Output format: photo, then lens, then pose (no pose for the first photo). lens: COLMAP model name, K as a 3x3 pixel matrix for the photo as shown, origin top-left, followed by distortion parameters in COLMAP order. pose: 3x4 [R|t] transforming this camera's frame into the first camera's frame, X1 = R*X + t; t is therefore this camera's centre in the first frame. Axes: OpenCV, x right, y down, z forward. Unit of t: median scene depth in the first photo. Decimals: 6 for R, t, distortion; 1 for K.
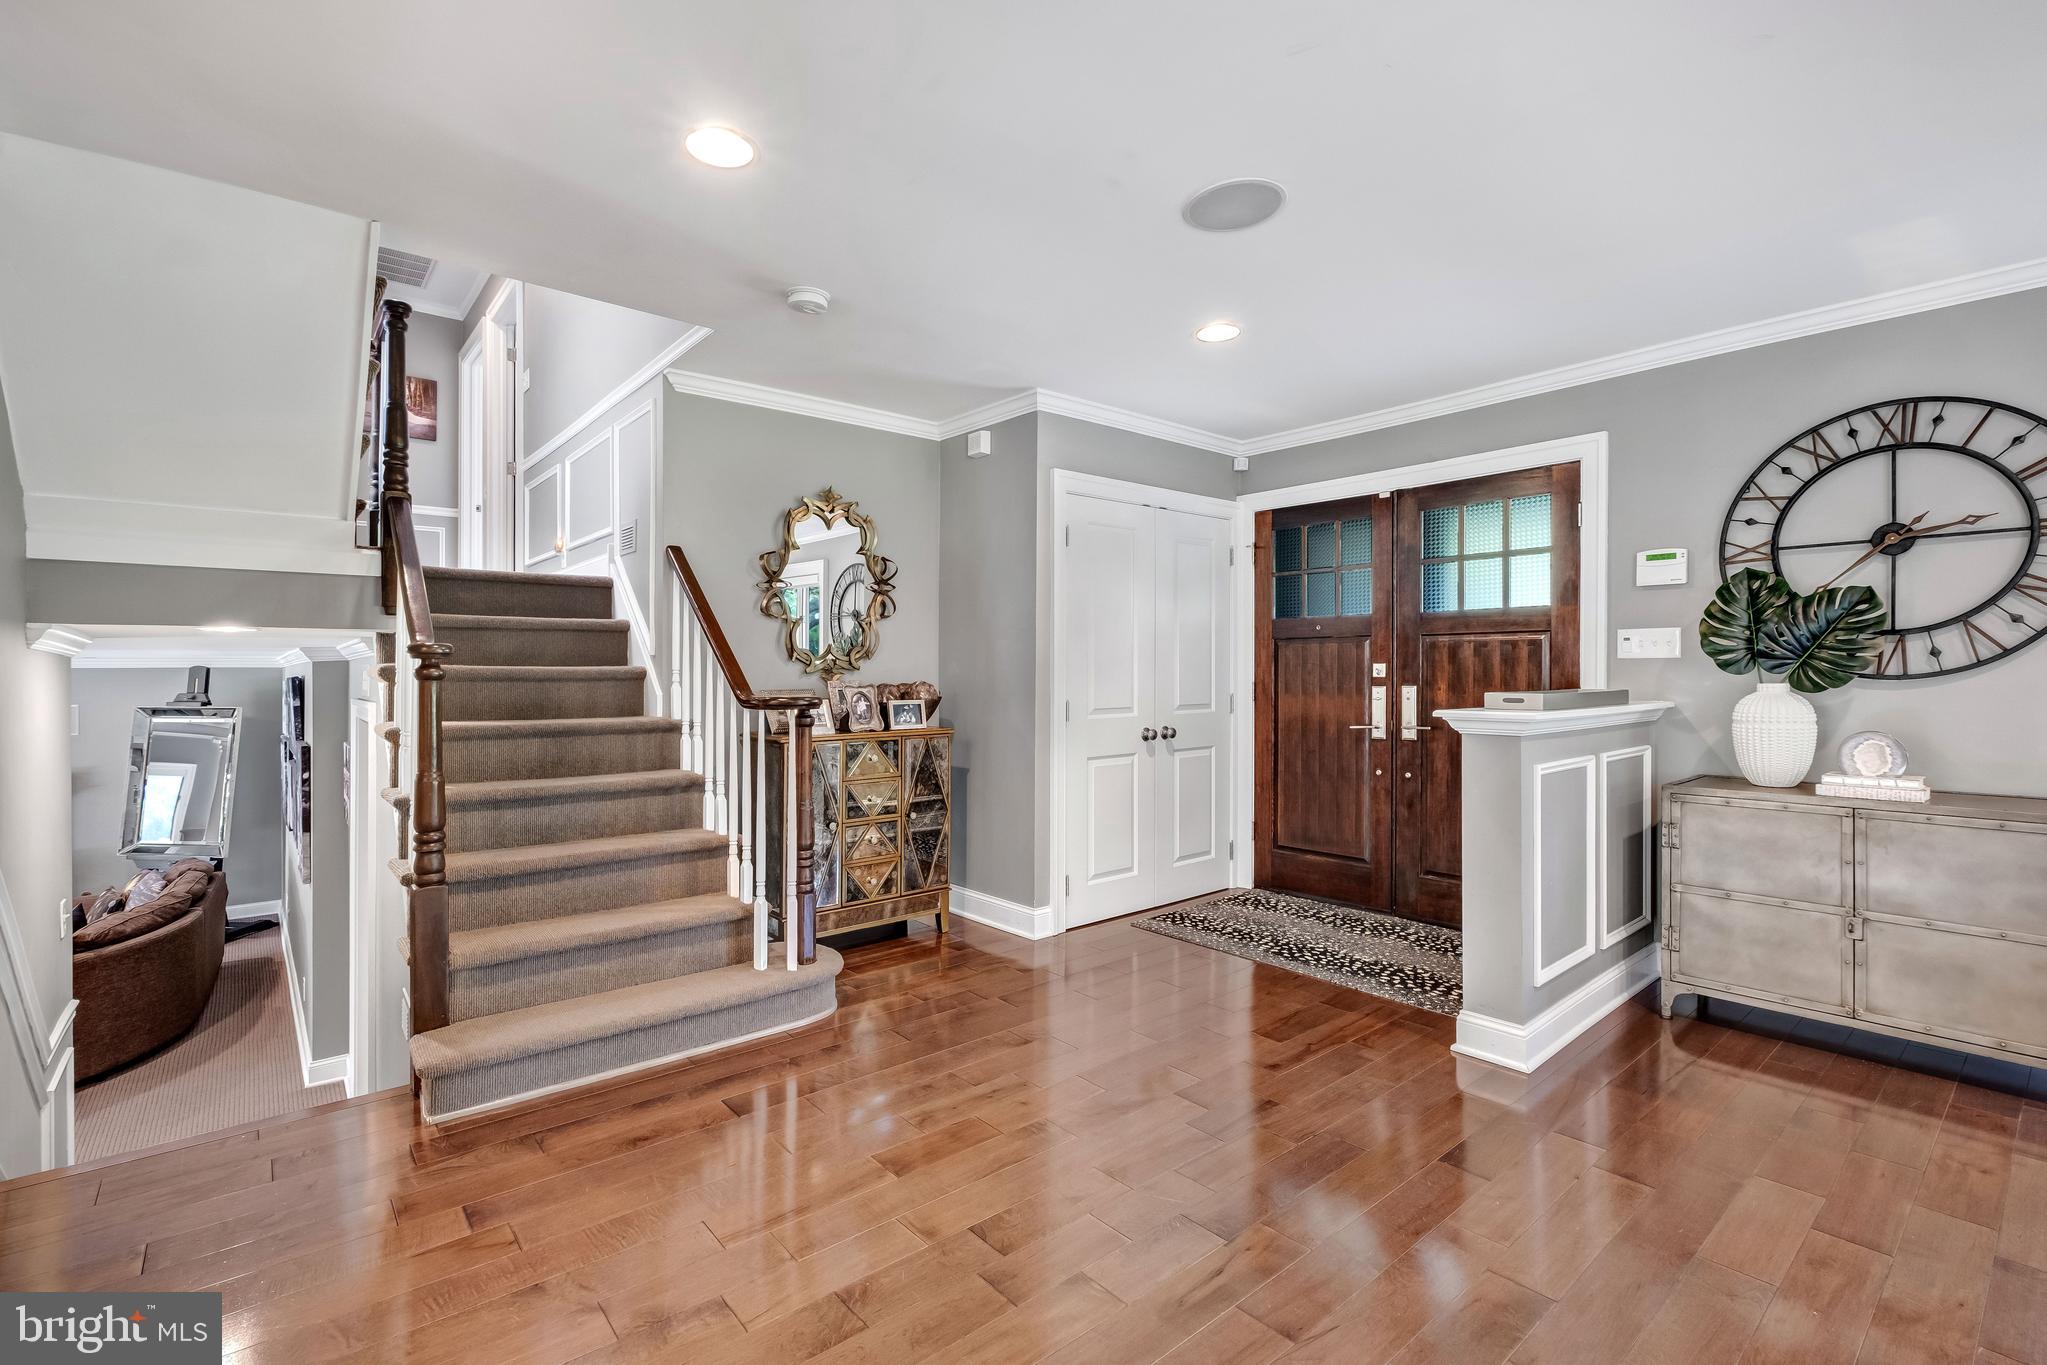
lens RADIAL K [[982.0, 0, 917.3], [0, 982.0, 679.0], [0, 0, 1]] dist [-0.001480, -0.000424]
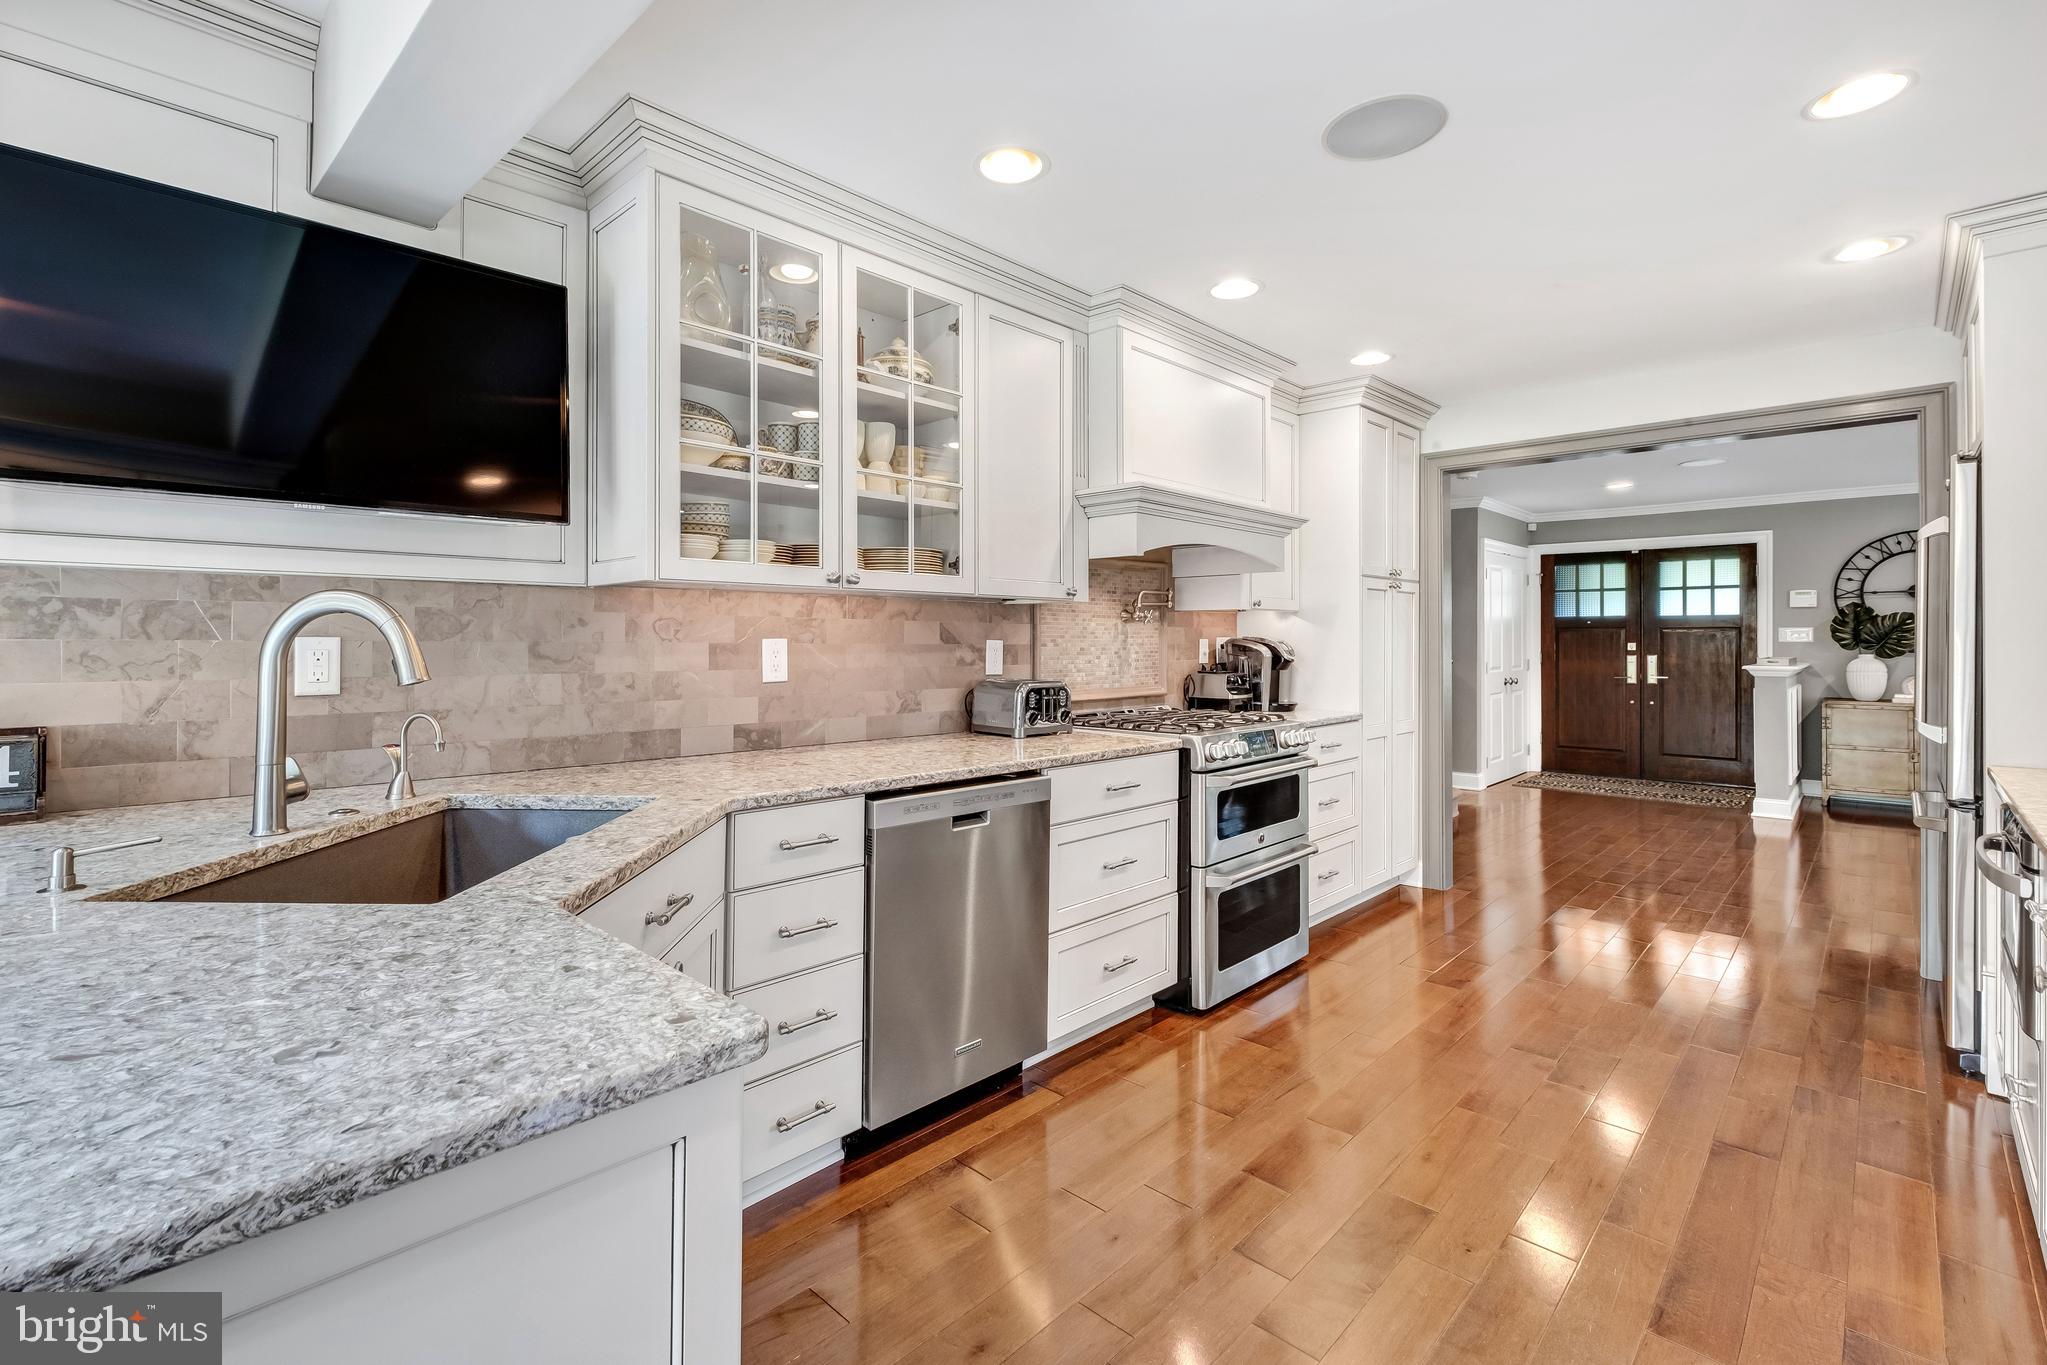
lens RADIAL K [[920.1, 0, 1000.5], [0, 920.1, 636.9], [0, 0, 1]] dist [-0.002730, -0.000751]
pose [[0.994247, -0.000037, 0.107109, -1.245467], [0.000963, 0.999963, -0.008591, -0.018710], [-0.107105, 0.008645, 0.994210, -0.818344]]
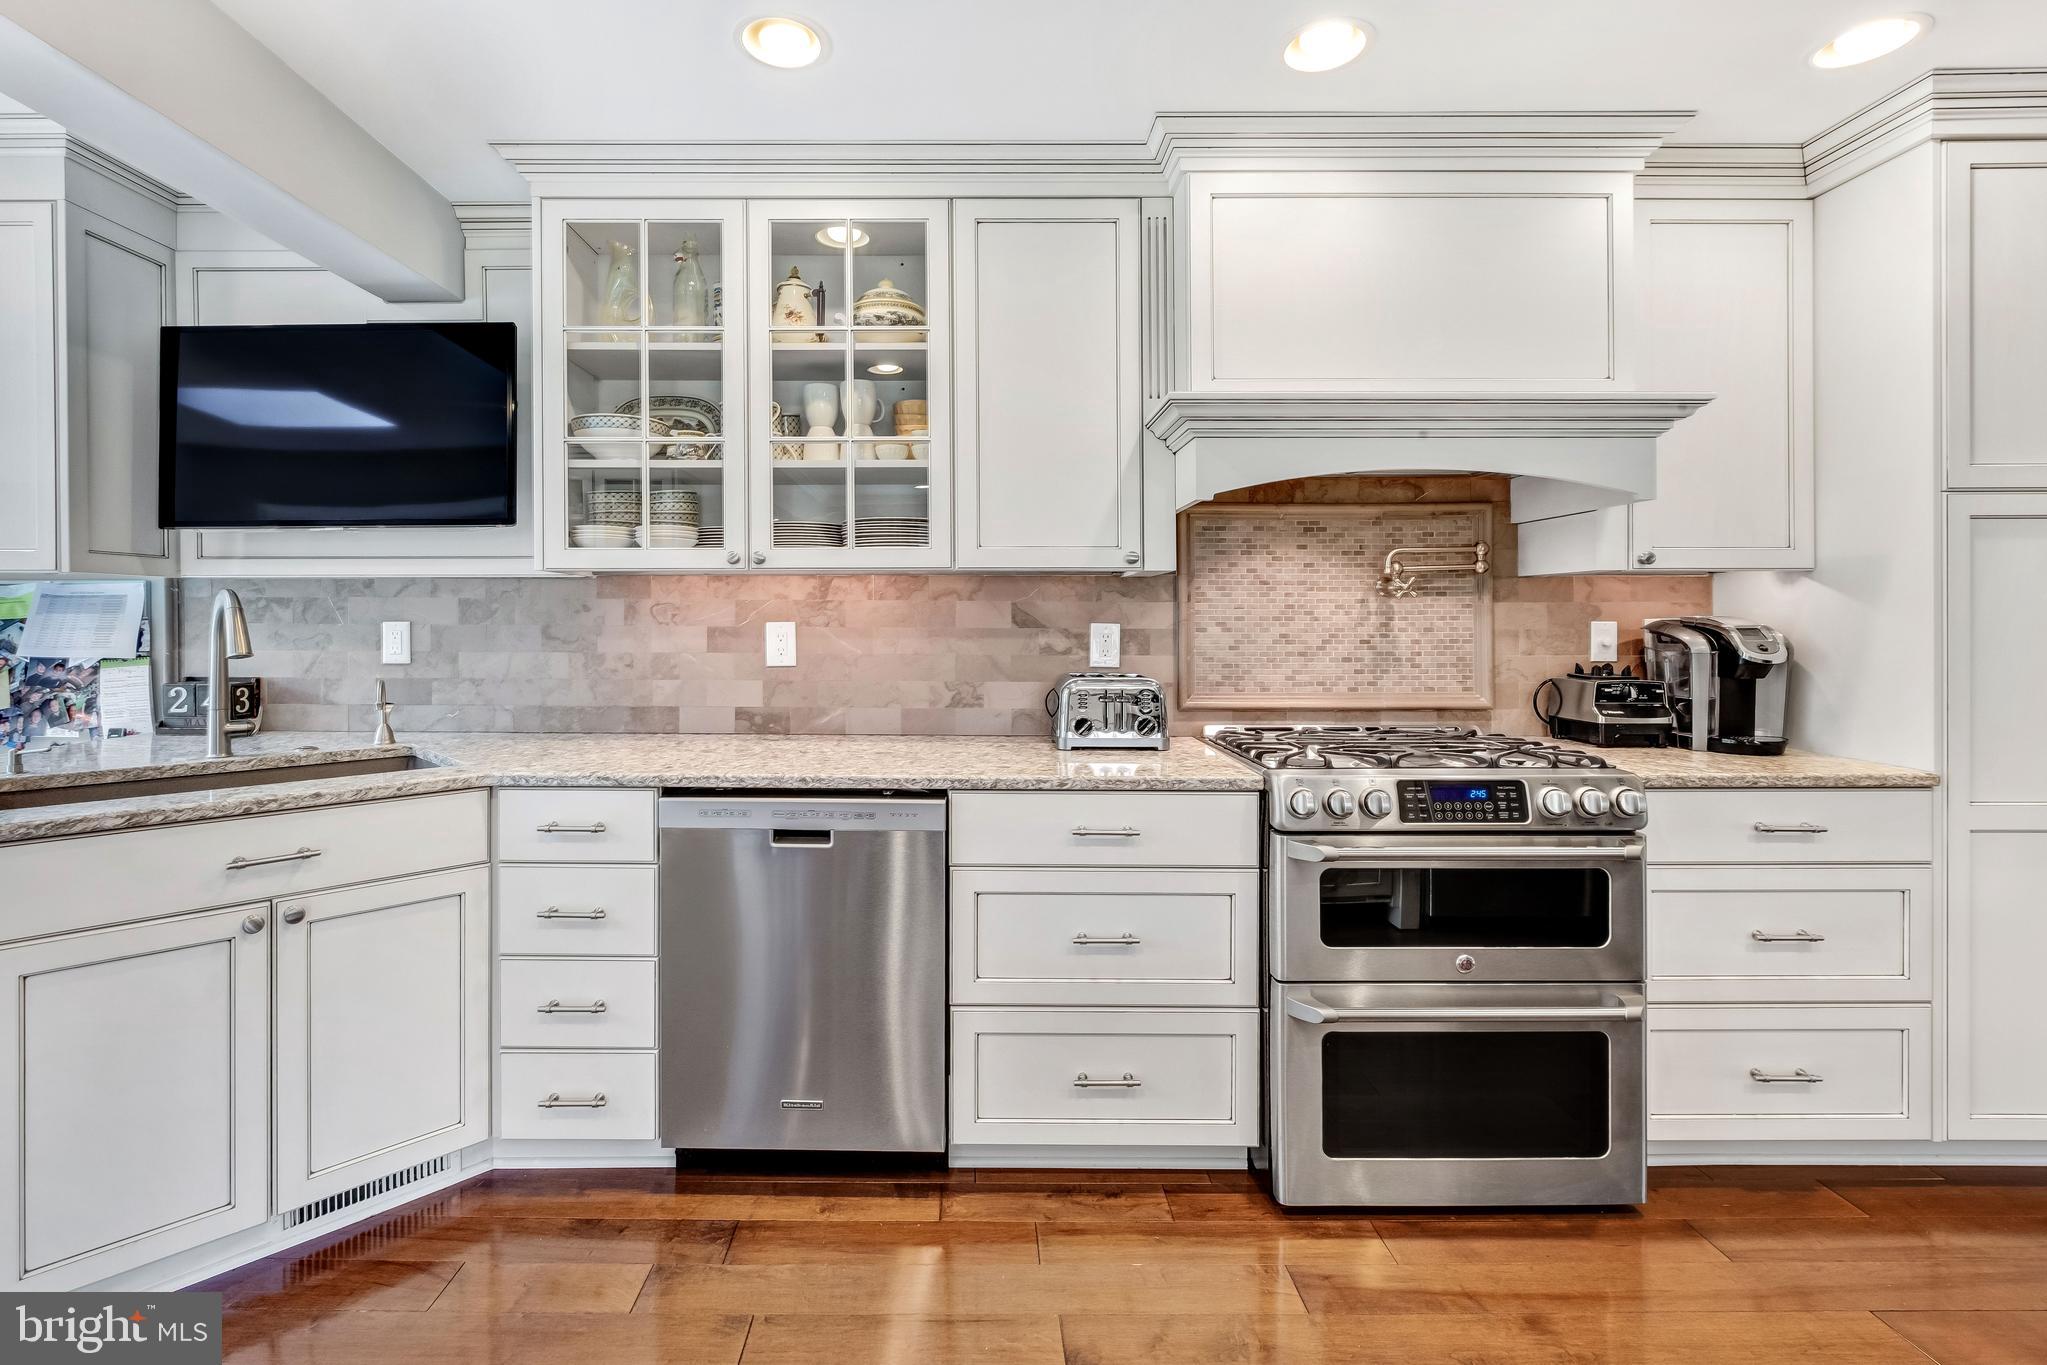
lens RADIAL K [[902.5, 0, 987.8], [0, 902.5, 628.8], [0, 0, 1]] dist [0.000099, 0.000055]
pose [[0.772082, 0.002253, -0.635518, -0.758275], [-0.002154, 0.999997, 0.000927, -0.019591], [0.635519, 0.000653, 0.772085, -0.503862]]
